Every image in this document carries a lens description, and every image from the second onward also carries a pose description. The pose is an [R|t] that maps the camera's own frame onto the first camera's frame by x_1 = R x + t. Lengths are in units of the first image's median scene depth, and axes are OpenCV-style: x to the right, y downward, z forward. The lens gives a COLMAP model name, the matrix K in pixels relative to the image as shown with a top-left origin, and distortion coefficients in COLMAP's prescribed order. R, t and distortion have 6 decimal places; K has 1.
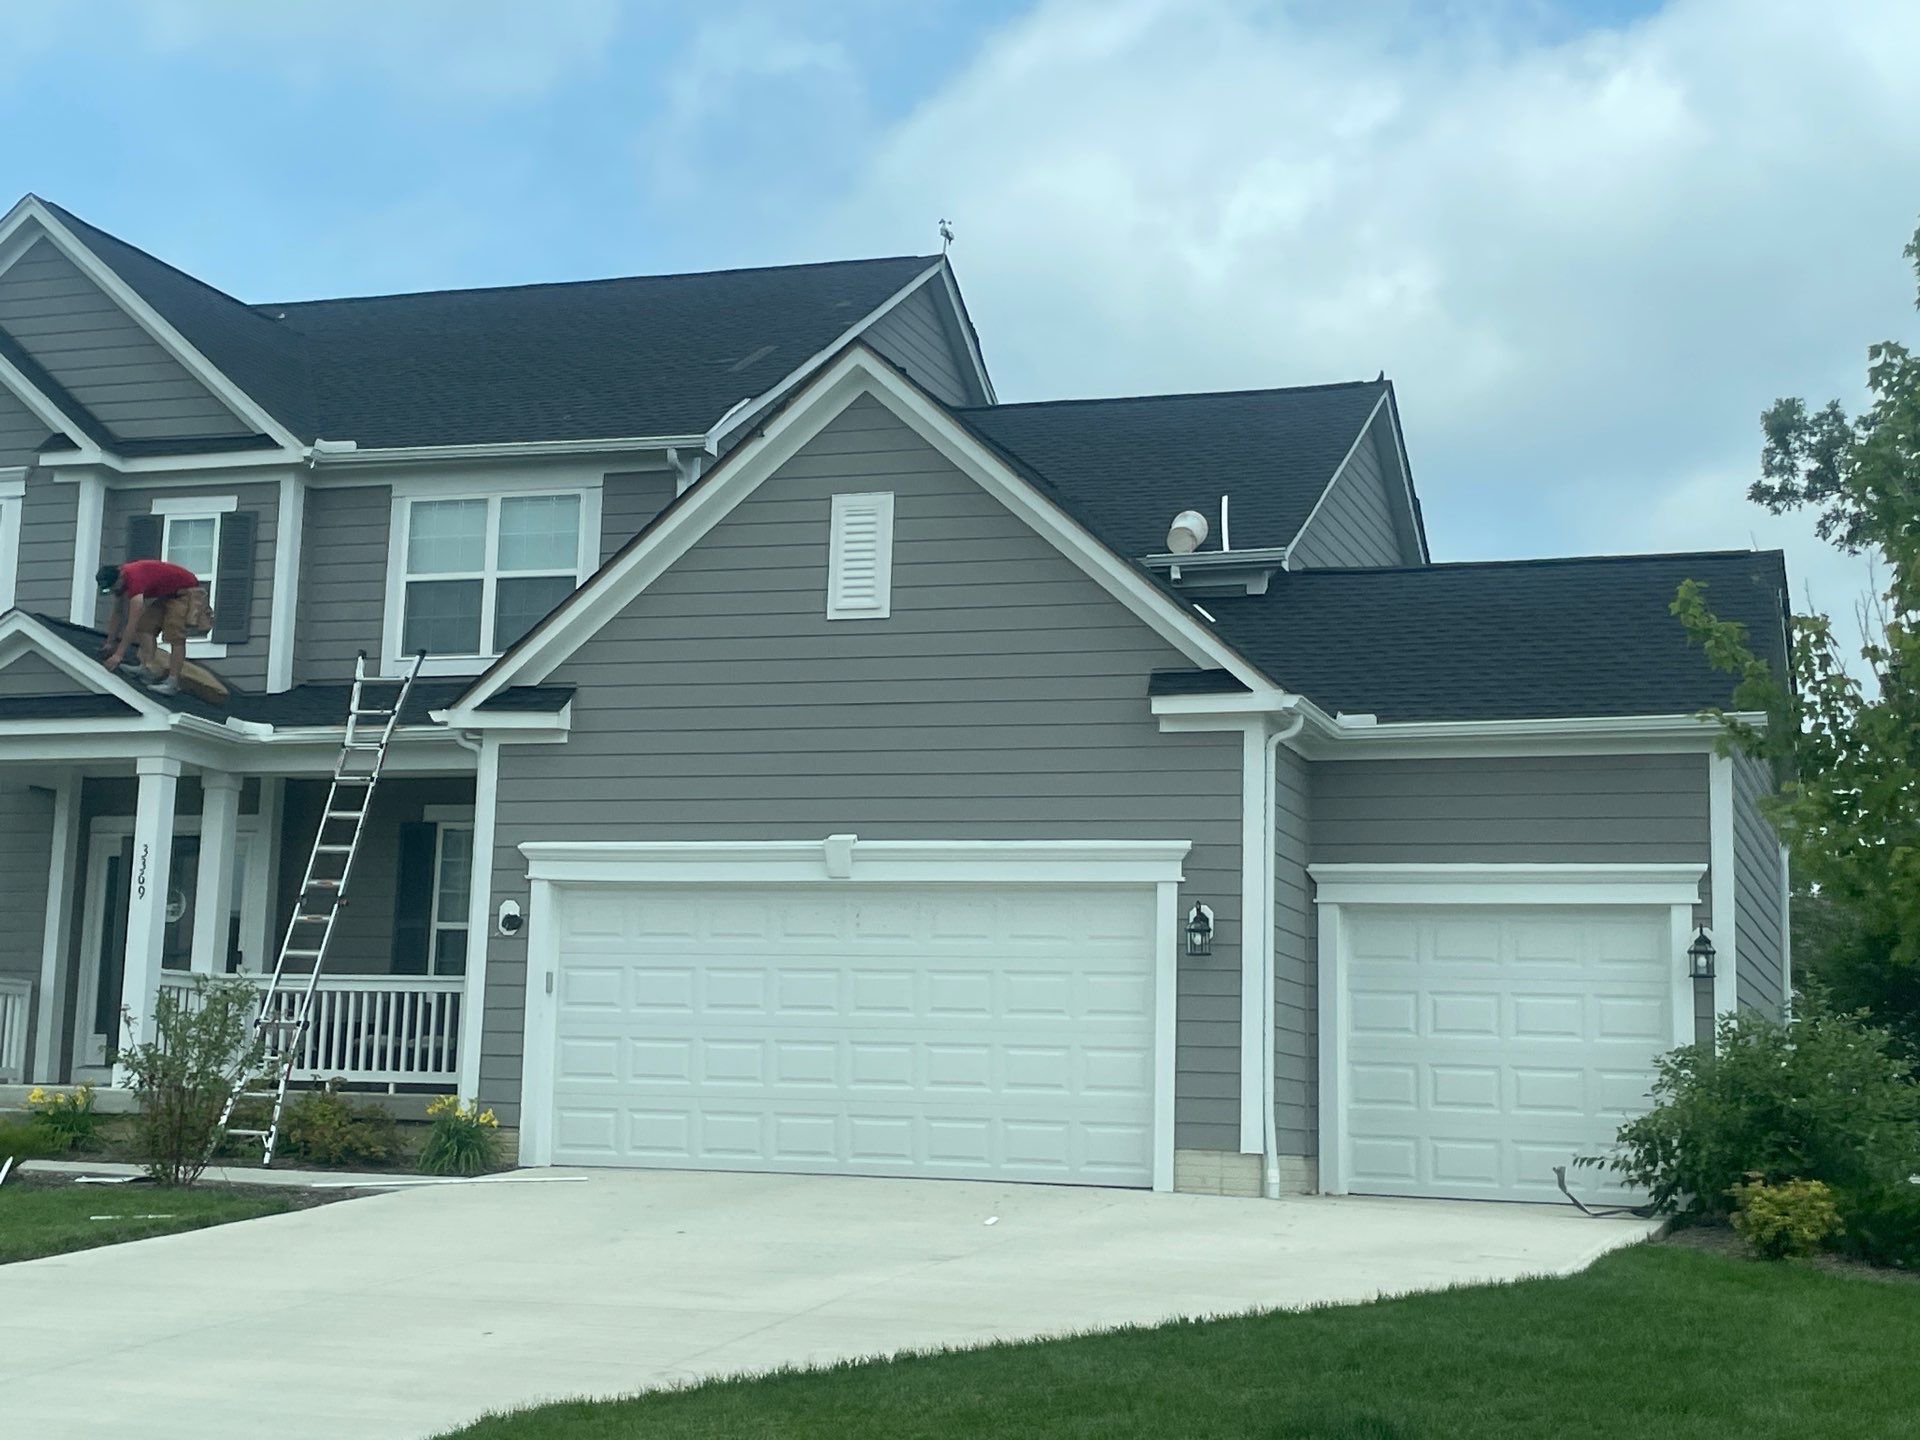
lens RADIAL K [[2836.7, 0, 954.0], [0, 2836.7, 695.2], [0, 0, 1]] dist [0.177334, -0.633577]
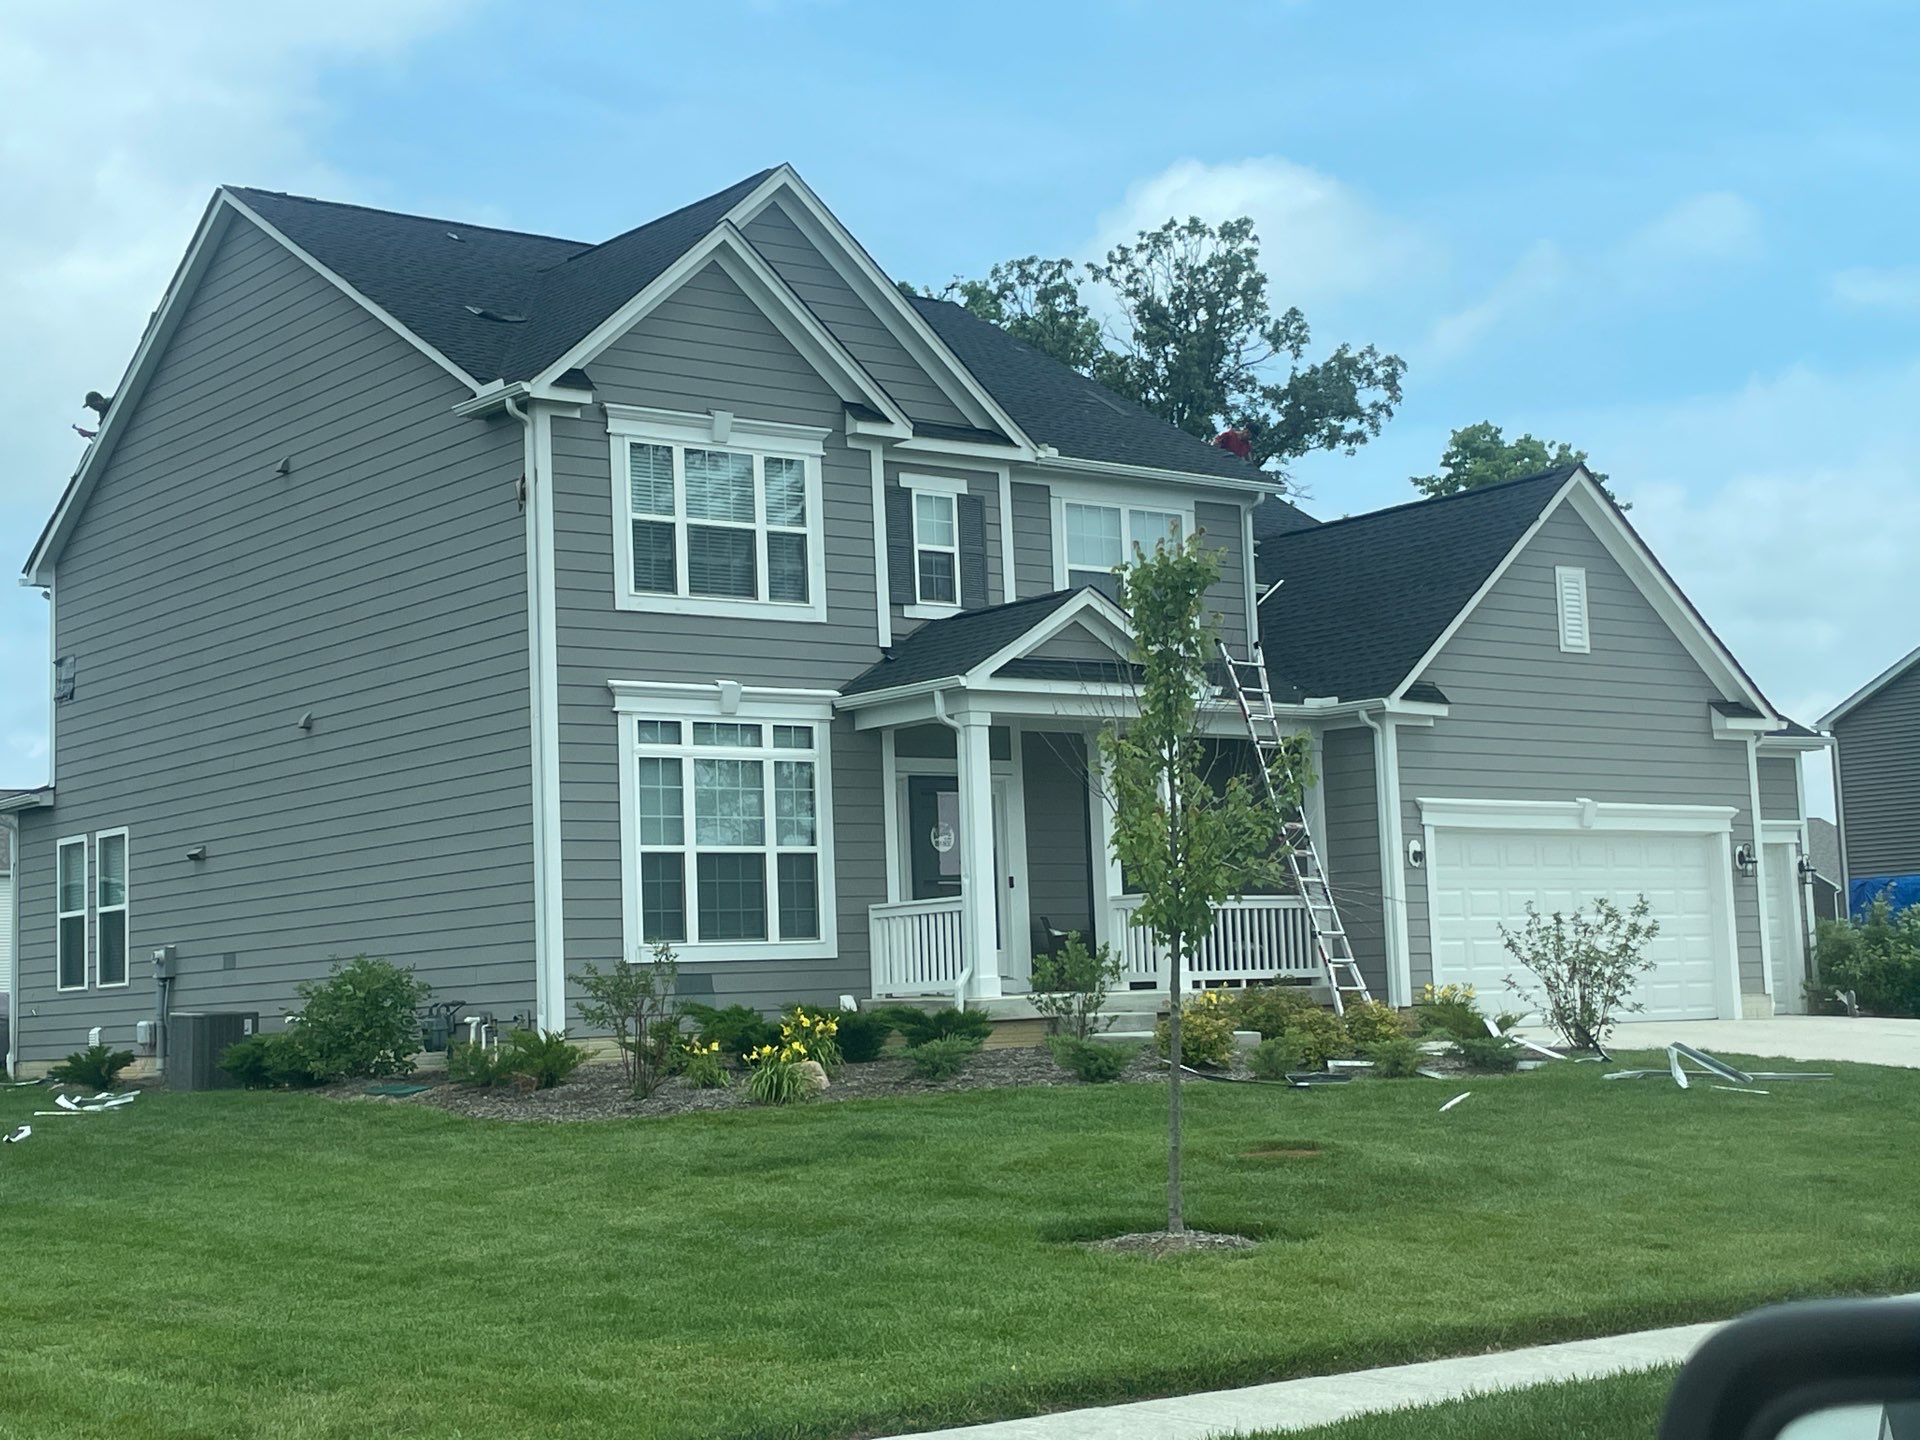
lens RADIAL K [[2836.7, 0, 954.0], [0, 2836.7, 695.2], [0, 0, 1]] dist [0.177334, -0.633577]
pose [[0.536627, 0.041142, 0.842816, -1.412462], [-0.076151, 0.997096, -0.000188, 0.019587], [-0.840376, -0.064080, 0.538202, 0.449711]]
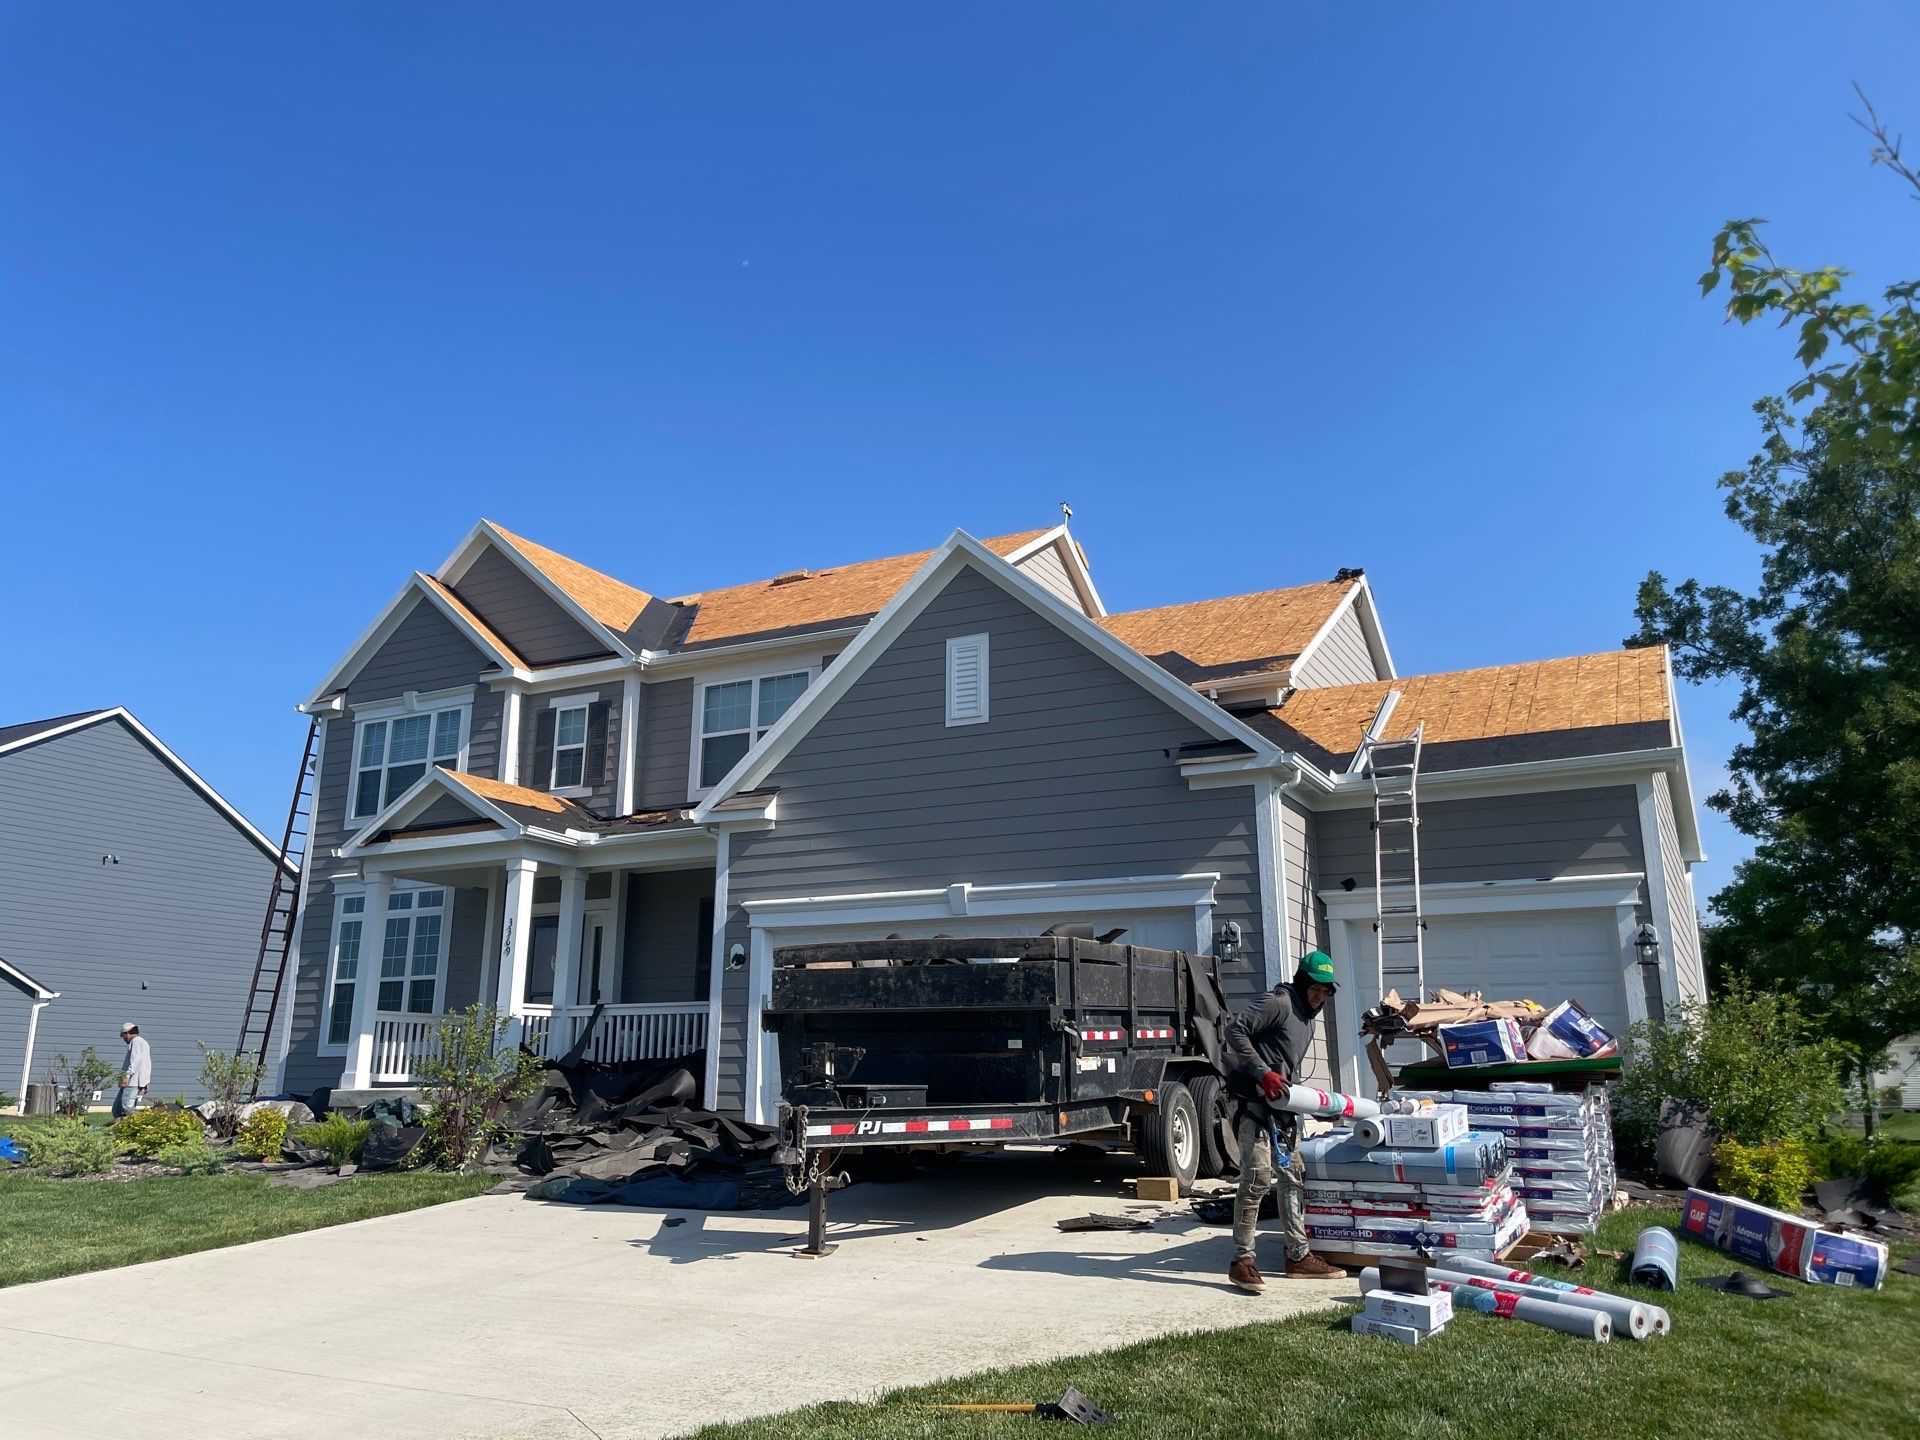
lens RADIAL K [[1445.3, 0, 960.0], [0, 1445.3, 720.0], [0, 0, 1]] dist [0.092133, -0.122953]
pose [[0.988924, -0.062380, -0.134675, 0.054539], [0.049008, 0.993738, -0.100418, 0.039202], [0.140096, 0.092706, 0.985788, 0.299296]]
